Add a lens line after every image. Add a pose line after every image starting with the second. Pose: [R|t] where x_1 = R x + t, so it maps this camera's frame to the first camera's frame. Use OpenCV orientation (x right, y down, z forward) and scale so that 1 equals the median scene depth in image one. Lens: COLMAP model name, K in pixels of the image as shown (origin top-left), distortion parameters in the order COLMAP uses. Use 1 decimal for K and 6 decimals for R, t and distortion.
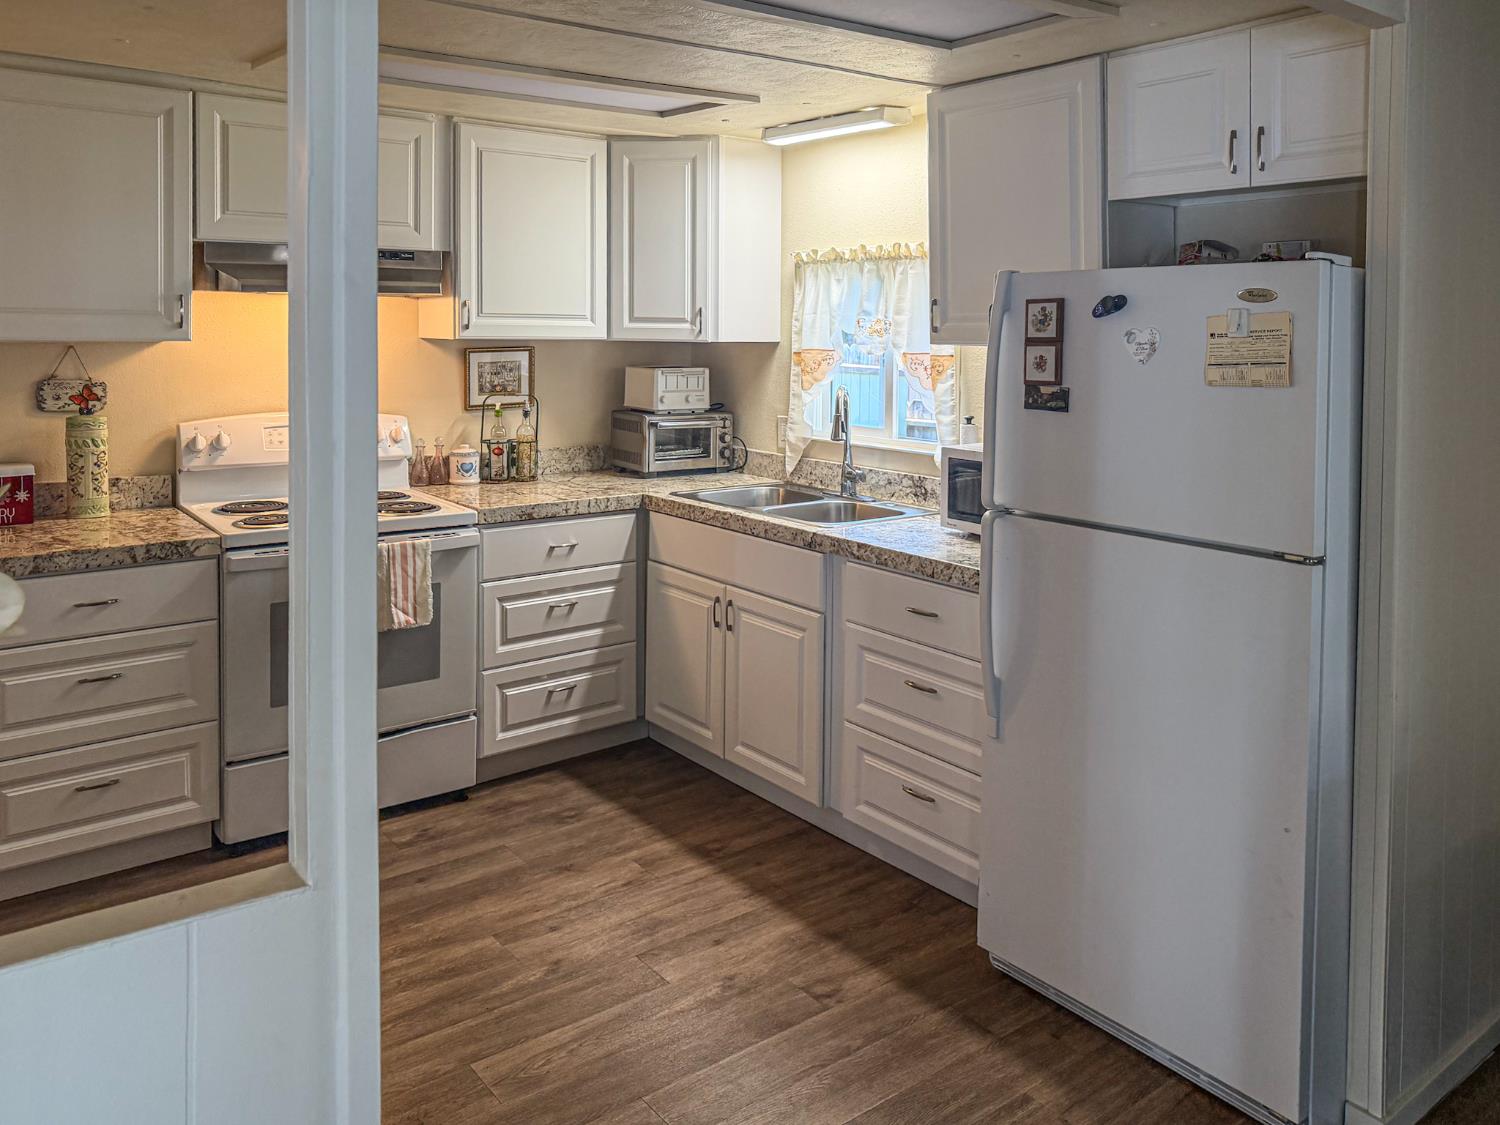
lens RADIAL K [[1057.8, 0, 750.0], [0, 1057.8, 562.5], [0, 0, 1]] dist [-0.003936, -0.026800]
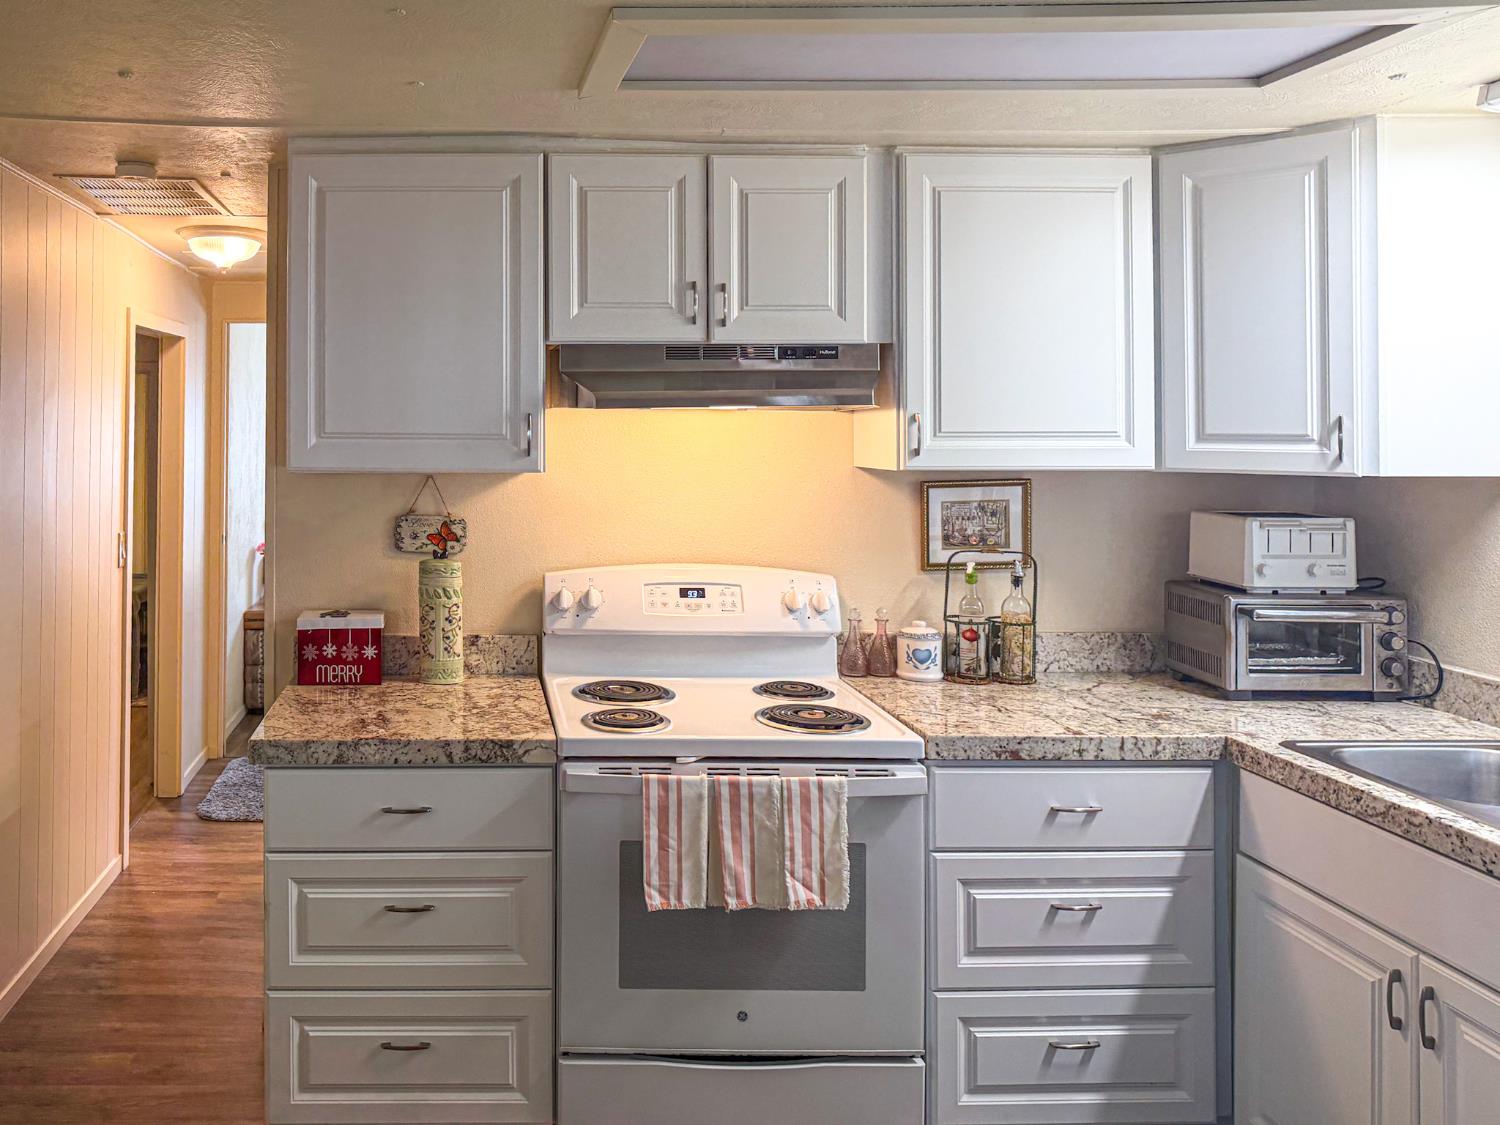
lens RADIAL K [[1048.6, 0, 623.2], [0, 1048.6, 388.0], [0, 0, 1]] dist [0.036280, -0.033424]
pose [[0.823375, -0.034938, -0.566421, -0.040302], [-0.114637, 0.967287, -0.226305, -0.082086], [0.555799, 0.251267, 0.792435, 0.327561]]
